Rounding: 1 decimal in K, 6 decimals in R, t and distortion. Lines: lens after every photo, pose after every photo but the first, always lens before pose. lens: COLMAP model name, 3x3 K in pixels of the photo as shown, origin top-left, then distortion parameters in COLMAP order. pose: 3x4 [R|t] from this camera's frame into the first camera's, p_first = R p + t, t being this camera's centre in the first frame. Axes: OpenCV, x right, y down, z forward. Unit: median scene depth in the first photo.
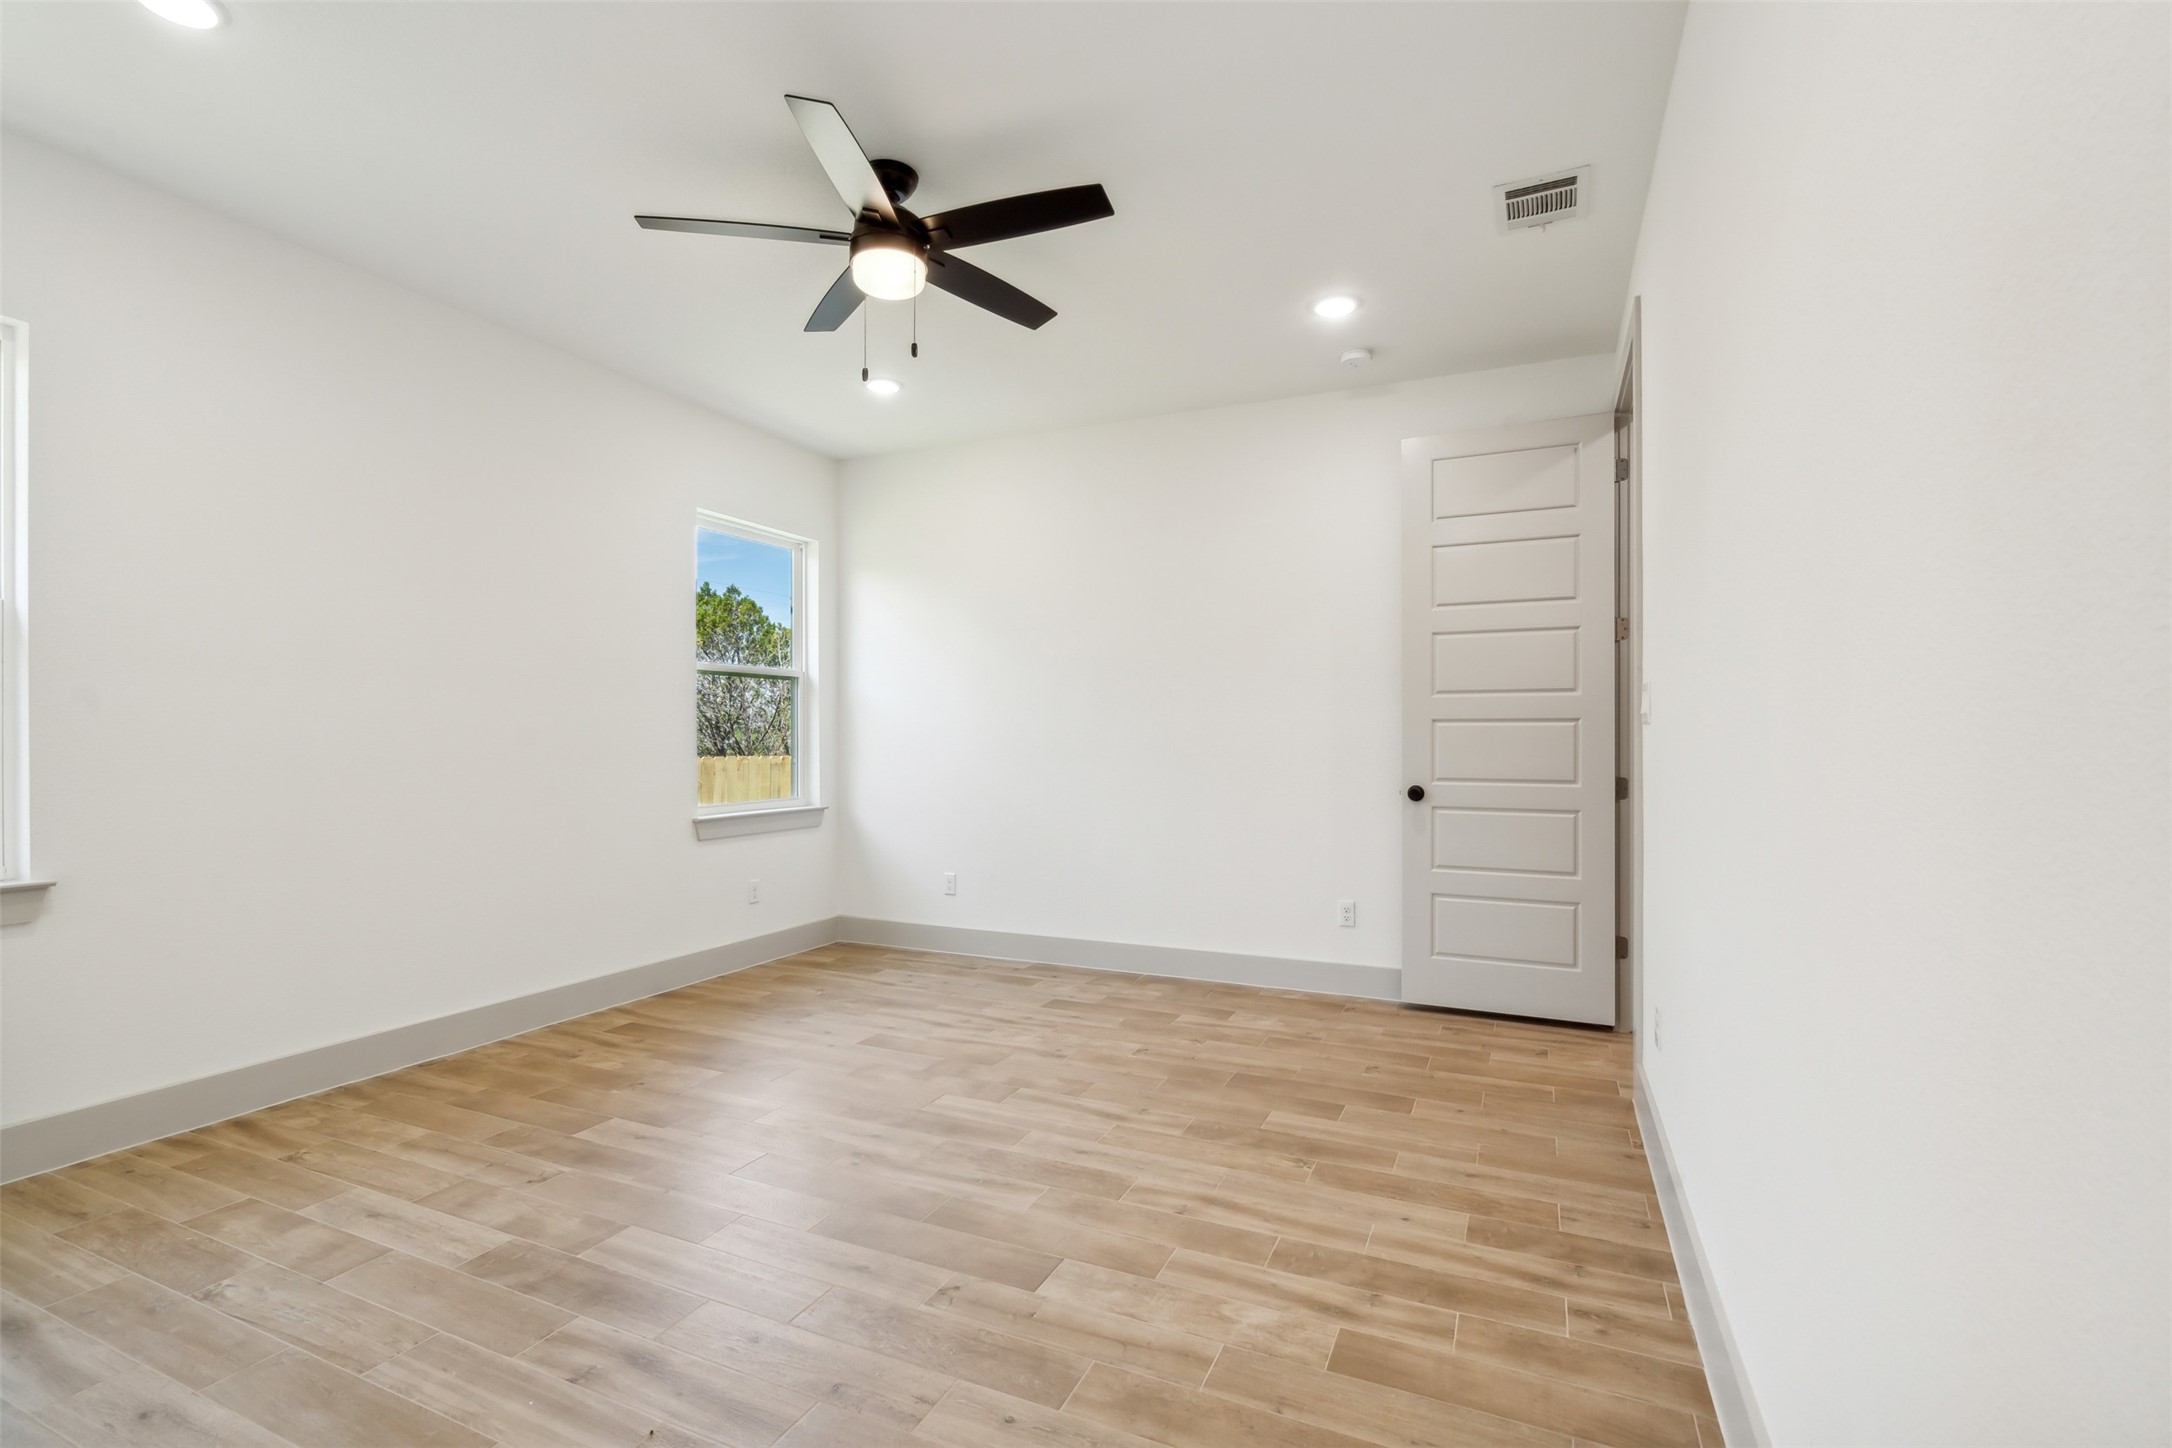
lens RADIAL K [[1000.0, 0, 1071.9], [0, 1000.0, 731.4], [0, 0, 1]] dist [0.001192, -0.001100]
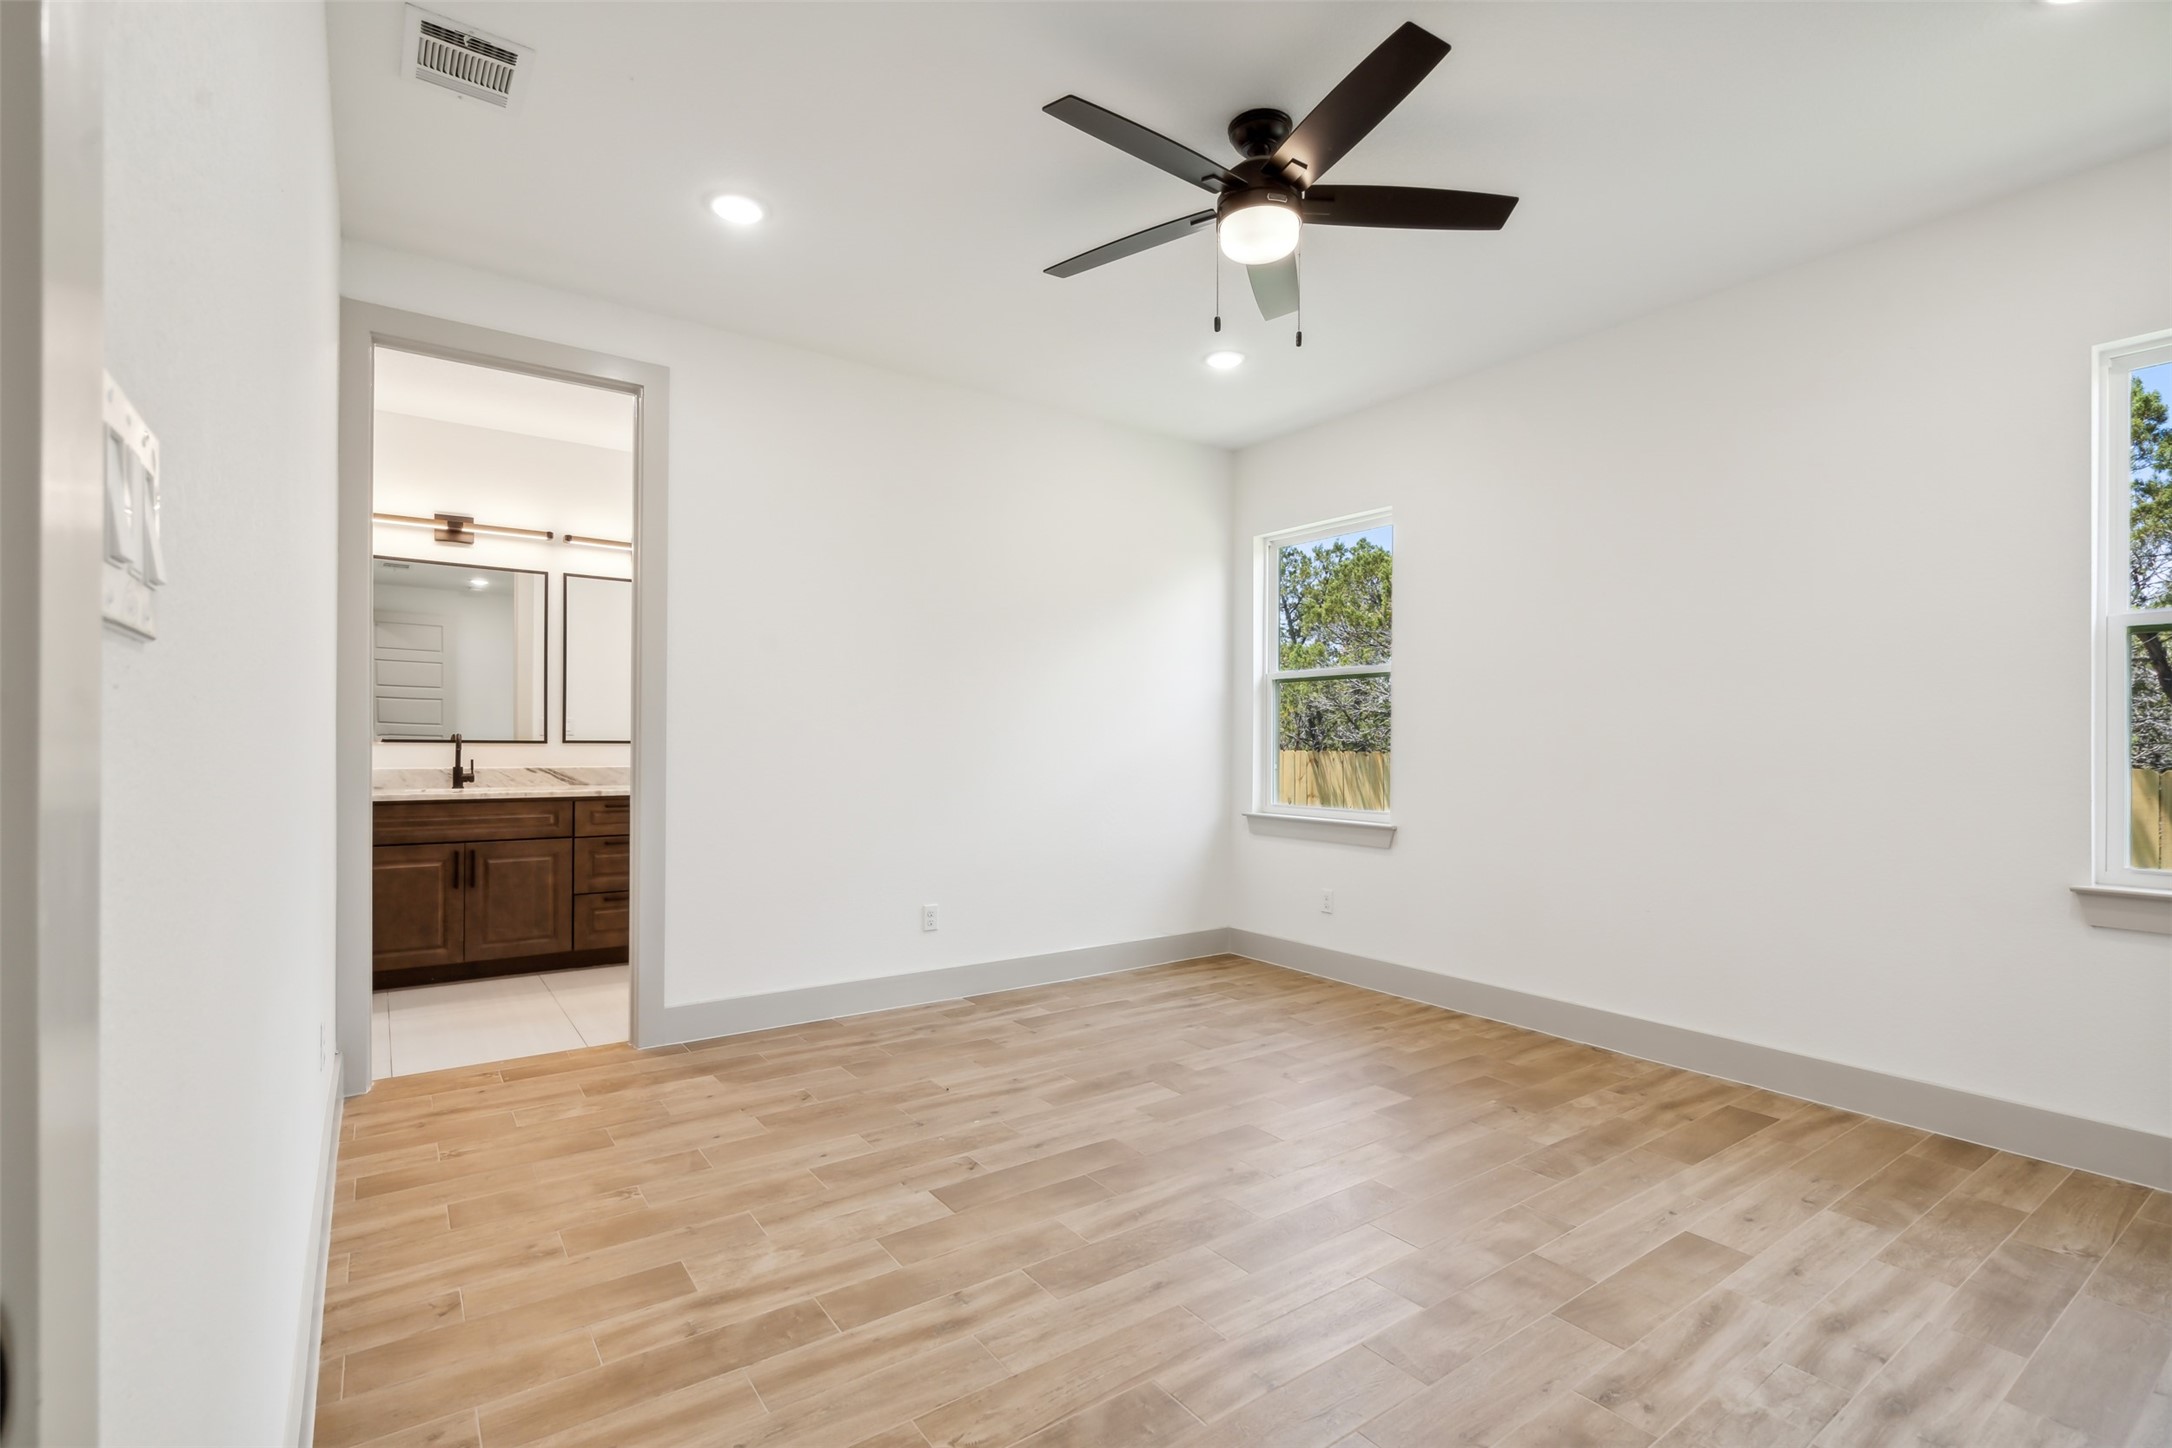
lens RADIAL K [[1000.0, 0, 1077.3], [0, 1000.0, 734.1], [0, 0, 1]] dist [0.001192, -0.001100]
pose [[-0.504420, -0.011677, -0.863379, 0.732839], [-0.001829, 0.999921, -0.012455, 0.015715], [0.863456, -0.004704, -0.504401, 1.400814]]
